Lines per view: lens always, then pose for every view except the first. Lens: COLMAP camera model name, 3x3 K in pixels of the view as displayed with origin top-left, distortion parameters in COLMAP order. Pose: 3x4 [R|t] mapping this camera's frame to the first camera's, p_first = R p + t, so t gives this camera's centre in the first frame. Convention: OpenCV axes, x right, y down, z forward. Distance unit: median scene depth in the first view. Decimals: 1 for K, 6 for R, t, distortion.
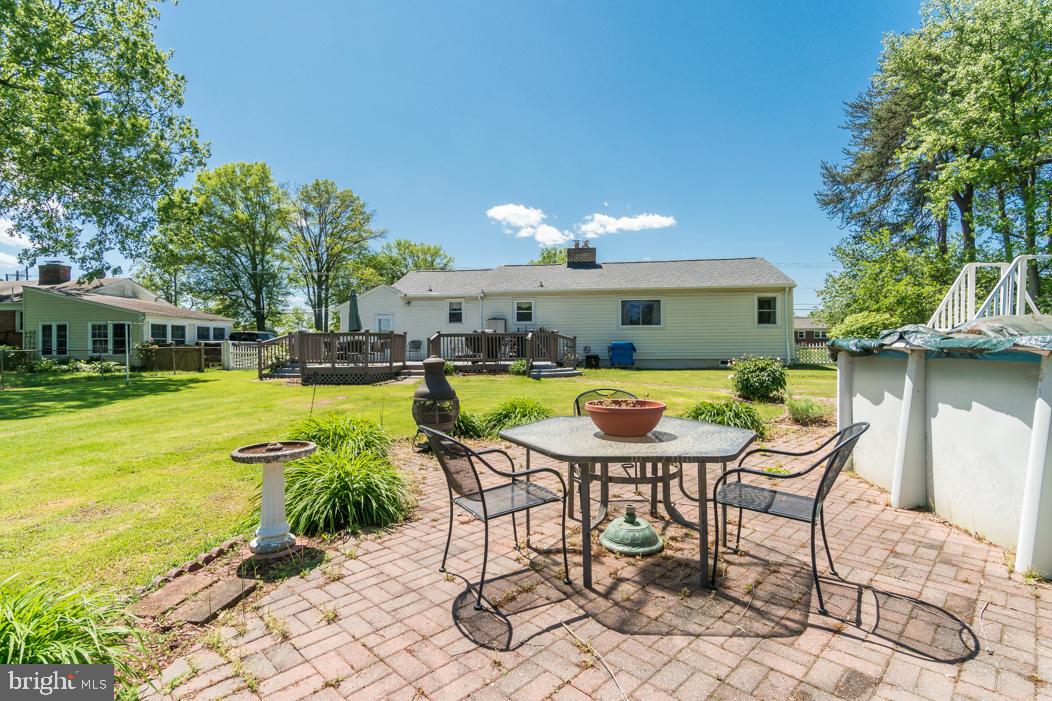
lens RADIAL K [[503.0, 0, 523.8], [0, 503.0, 334.6], [0, 0, 1]] dist [0.002069, -0.000023]
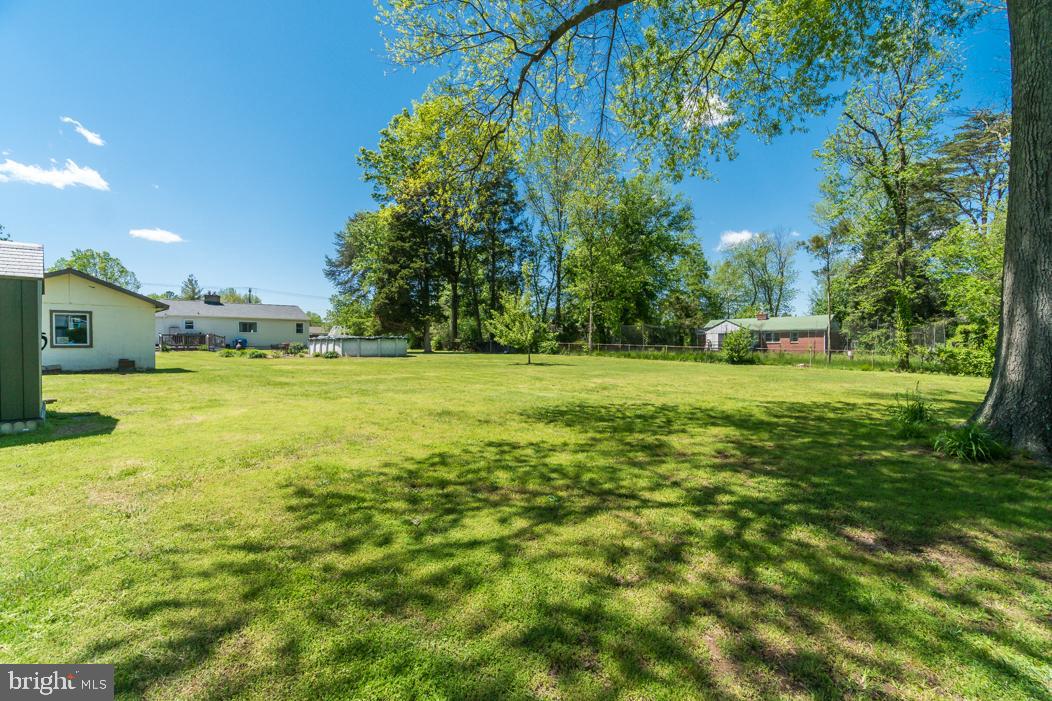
lens RADIAL K [[465.8, 0, 550.3], [0, 465.8, 329.2], [0, 0, 1]] dist [-0.008928, -0.000118]
pose [[0.572231, 0.028350, 0.819602, -0.752771], [-0.009049, 0.999560, -0.028257, 0.017815], [-0.820042, 0.008753, 0.572236, -1.459991]]
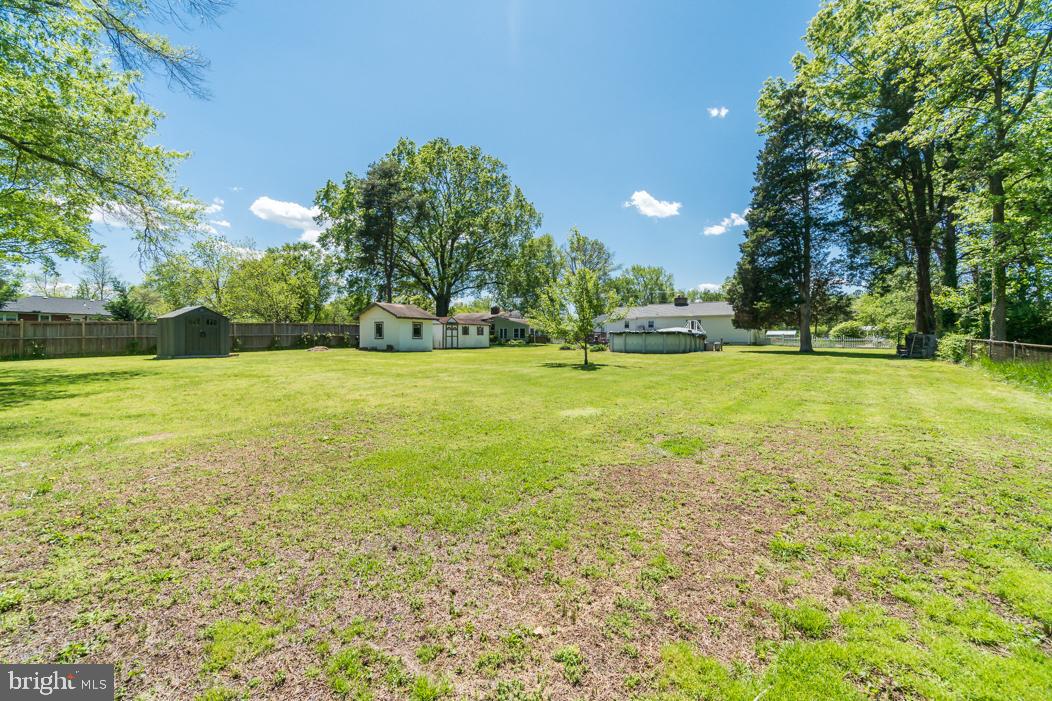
lens RADIAL K [[465.8, 0, 550.3], [0, 465.8, 329.2], [0, 0, 1]] dist [-0.008928, -0.000118]
pose [[0.903695, 0.000927, -0.428176, 0.599199], [-0.005888, 0.999930, -0.010263, 0.012678], [0.428137, 0.011795, 0.903637, -1.580150]]
